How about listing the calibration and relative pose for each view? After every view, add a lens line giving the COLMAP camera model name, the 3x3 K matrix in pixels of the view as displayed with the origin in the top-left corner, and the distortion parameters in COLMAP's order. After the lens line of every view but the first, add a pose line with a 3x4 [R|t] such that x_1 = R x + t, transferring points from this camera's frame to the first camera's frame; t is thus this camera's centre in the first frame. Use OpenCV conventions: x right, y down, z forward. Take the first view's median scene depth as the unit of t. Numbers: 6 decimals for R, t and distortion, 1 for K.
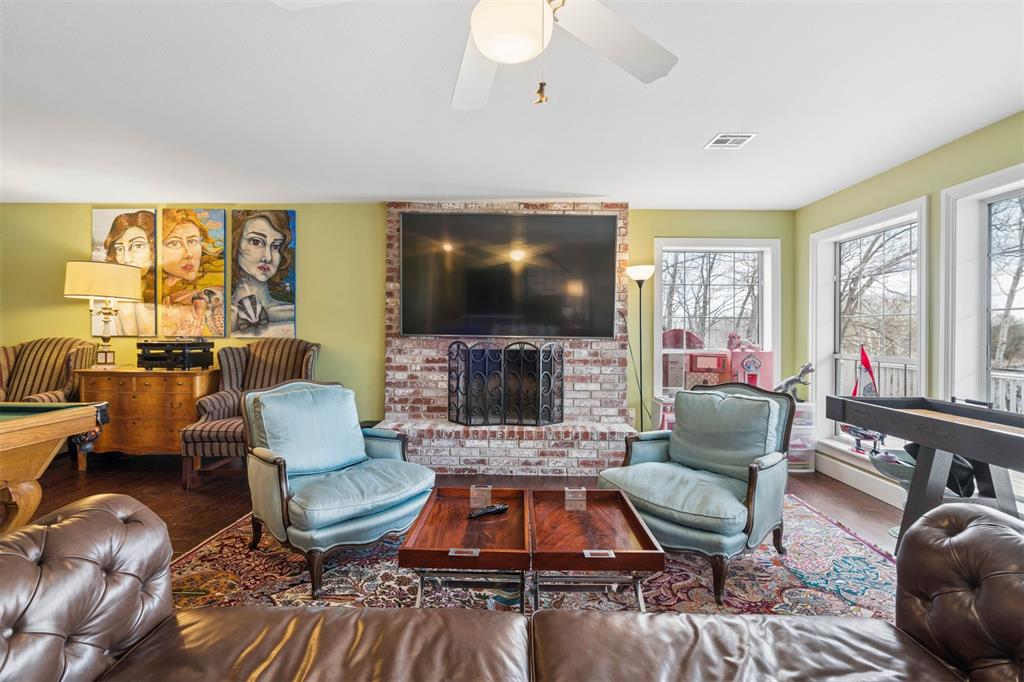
lens RADIAL K [[466.8, 0, 513.3], [0, 466.8, 331.5], [0, 0, 1]] dist [-0.001721, 0.000650]
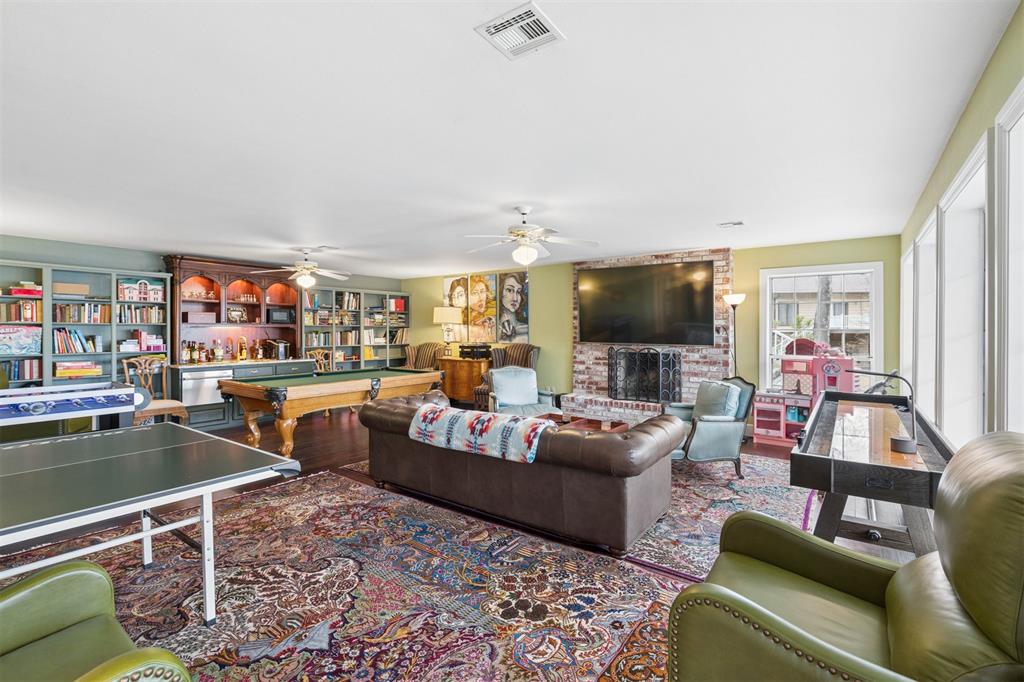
lens RADIAL K [[466.8, 0, 510.2], [0, 466.8, 338.2], [0, 0, 1]] dist [-0.001721, 0.000650]
pose [[0.815060, 0.003417, -0.579366, 0.513090], [0.006324, 0.999871, 0.014794, -0.033381], [0.579342, -0.015721, 0.814933, -0.492147]]
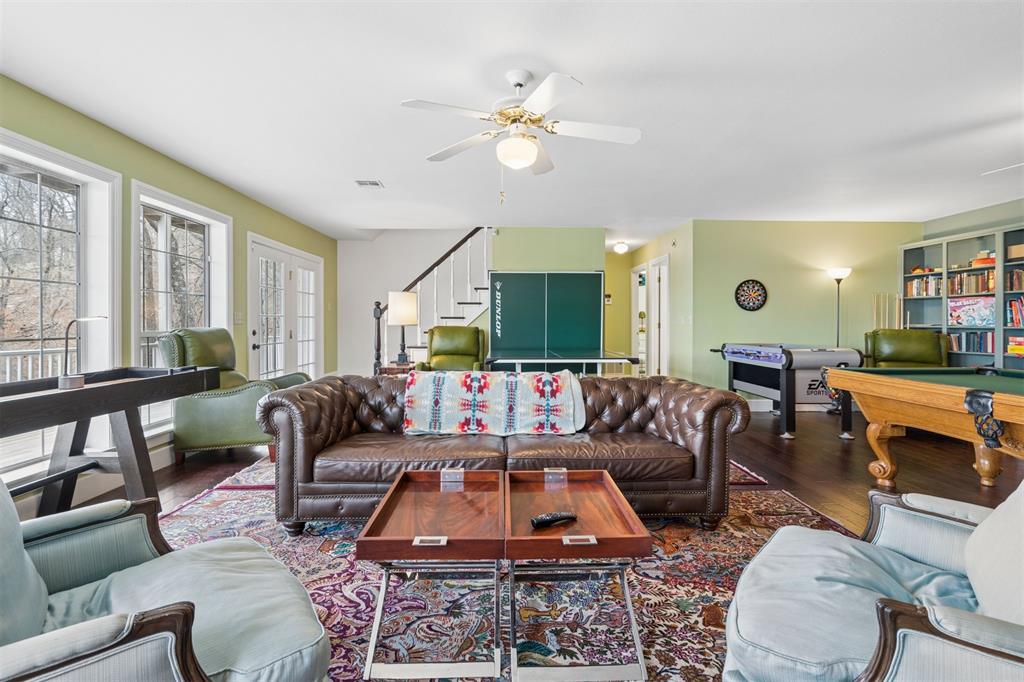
lens RADIAL K [[466.8, 0, 513.5], [0, 466.8, 332.7], [0, 0, 1]] dist [-0.001721, 0.000650]
pose [[-0.999571, -0.002702, -0.029160, 0.018688], [-0.002902, 0.999973, 0.006799, 0.025508], [0.029141, 0.006881, -0.999552, 0.793553]]
